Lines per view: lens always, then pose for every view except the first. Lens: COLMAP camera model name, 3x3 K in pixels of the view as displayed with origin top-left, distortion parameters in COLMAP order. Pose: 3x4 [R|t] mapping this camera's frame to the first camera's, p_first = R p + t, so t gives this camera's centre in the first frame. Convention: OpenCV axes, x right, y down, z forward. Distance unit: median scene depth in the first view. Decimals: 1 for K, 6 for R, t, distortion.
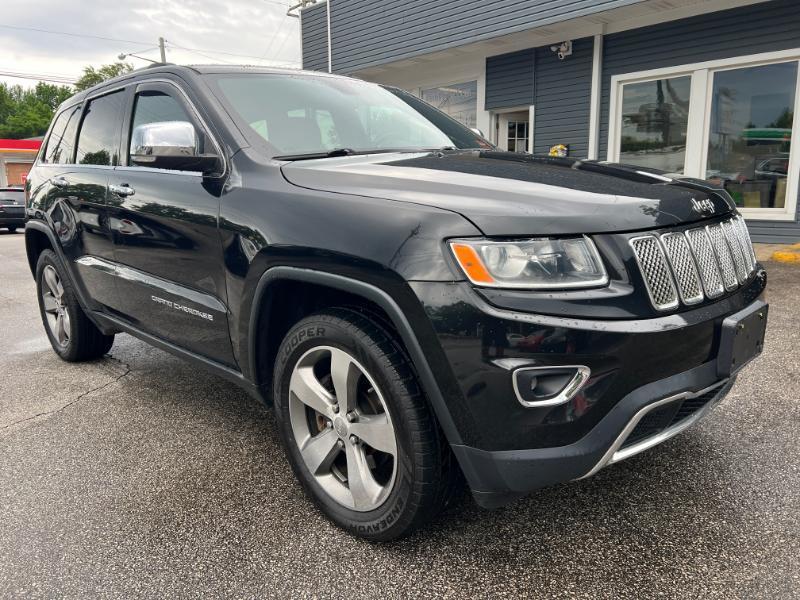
lens RADIAL K [[606.4, 0, 400.0], [0, 606.4, 300.0], [0, 0, 1]] dist [0.047616, -0.057247]
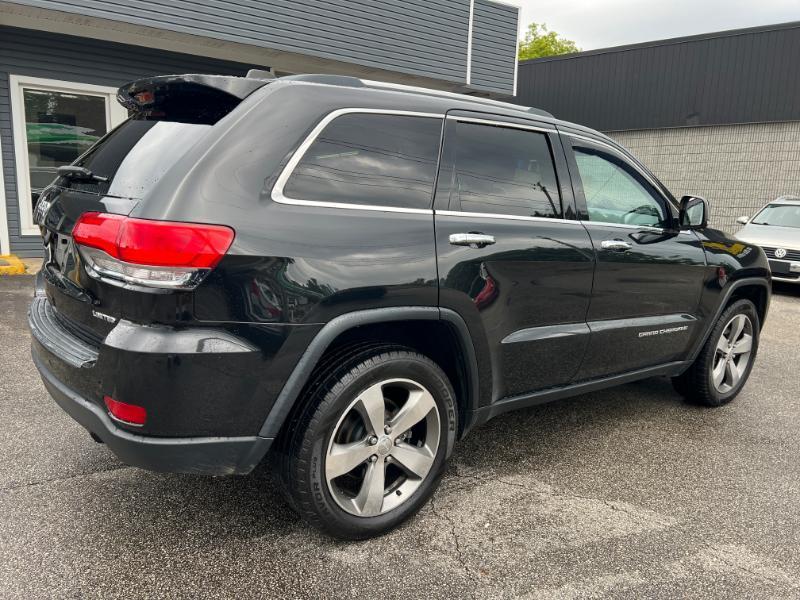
lens RADIAL K [[606.4, 0, 400.0], [0, 606.4, 300.0], [0, 0, 1]] dist [0.047616, -0.057247]
pose [[0.113948, -0.148750, 0.982288, -1.696034], [0.147127, 0.980352, 0.131390, -0.308608], [-0.982532, 0.129549, 0.133595, 1.362180]]
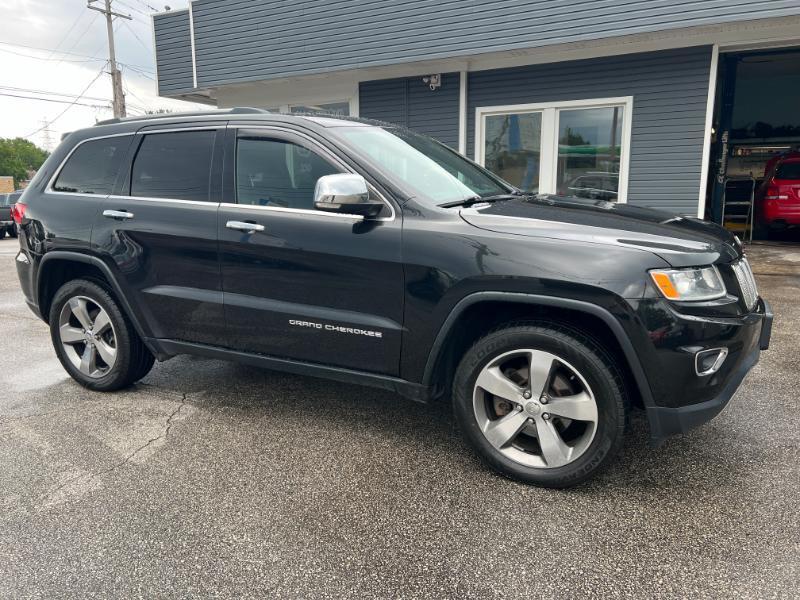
lens RADIAL K [[606.4, 0, 400.0], [0, 606.4, 300.0], [0, 0, 1]] dist [0.047616, -0.057247]
pose [[0.947720, -0.048783, 0.315352, -0.599628], [0.051555, 0.998670, -0.000448, -0.035227], [-0.314911, 0.016682, 0.948975, -0.148142]]
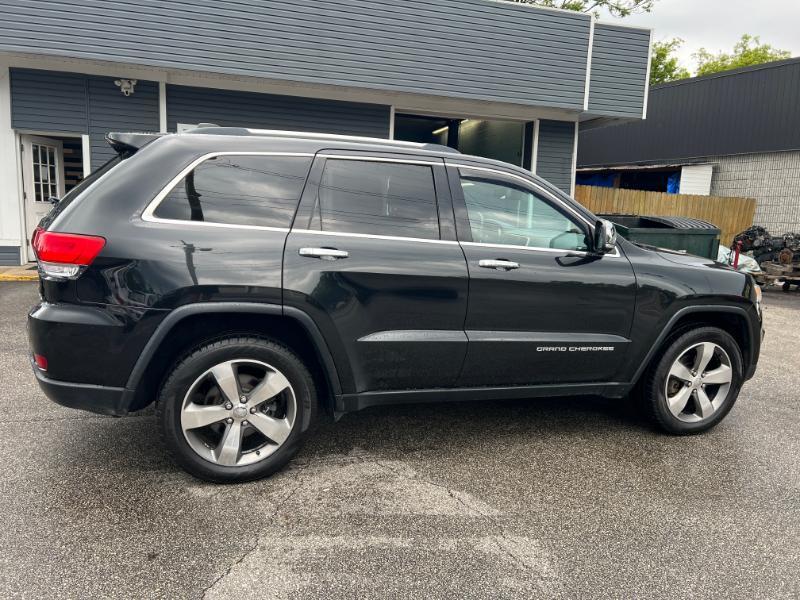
lens RADIAL K [[606.4, 0, 400.0], [0, 606.4, 300.0], [0, 0, 1]] dist [0.047616, -0.057247]
pose [[0.414584, -0.095477, 0.904988, -1.743970], [0.123333, 0.991200, 0.048073, -0.211161], [-0.901615, 0.091685, 0.422711, 0.759513]]
